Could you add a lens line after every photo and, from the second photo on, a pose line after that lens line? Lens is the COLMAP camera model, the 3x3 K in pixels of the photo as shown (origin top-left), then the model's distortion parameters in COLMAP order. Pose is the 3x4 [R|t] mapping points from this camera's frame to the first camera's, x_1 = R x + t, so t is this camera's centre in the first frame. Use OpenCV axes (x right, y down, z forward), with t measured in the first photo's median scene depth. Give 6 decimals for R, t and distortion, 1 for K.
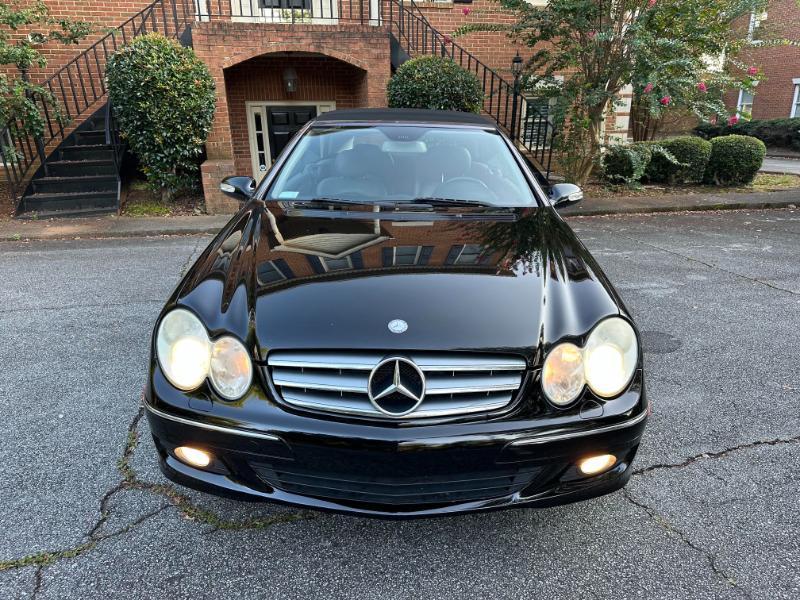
lens RADIAL K [[565.5, 0, 404.7], [0, 565.5, 293.6], [0, 0, 1]] dist [0.034609, -0.039335]
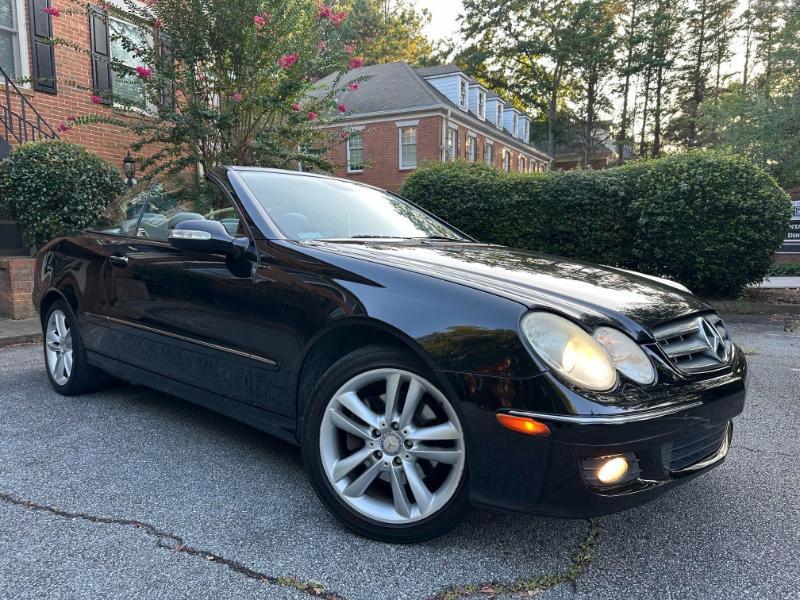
lens RADIAL K [[565.5, 0, 403.4], [0, 565.5, 305.5], [0, 0, 1]] dist [0.034609, -0.039335]
pose [[0.670459, -0.079600, 0.737664, -0.250995], [0.219390, 0.971038, -0.094619, 0.011808], [-0.708768, 0.225275, 0.668505, 0.125877]]
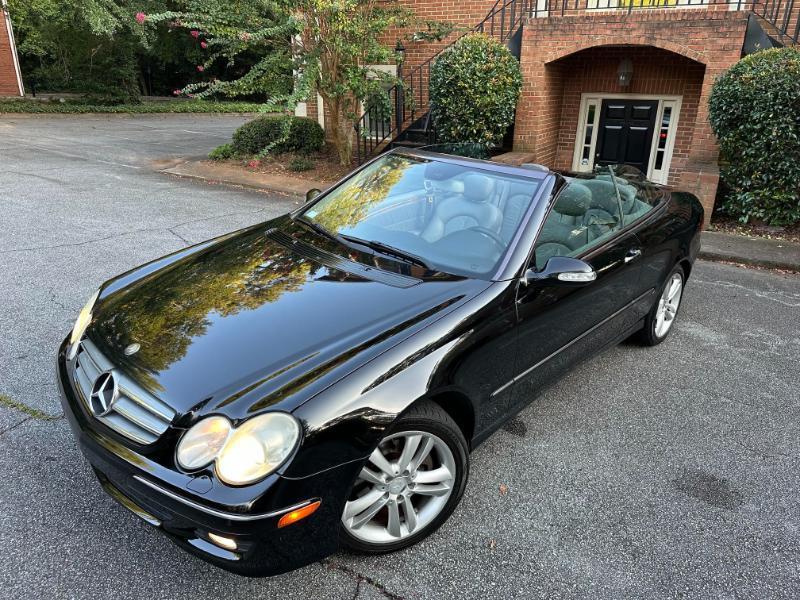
lens RADIAL K [[565.5, 0, 405.0], [0, 565.5, 292.0], [0, 0, 1]] dist [0.034609, -0.039335]
pose [[0.735521, 0.259266, -0.625931, 0.239543], [-0.231518, 0.964448, 0.127430, -0.074191], [0.636717, 0.051187, 0.769397, 0.081859]]
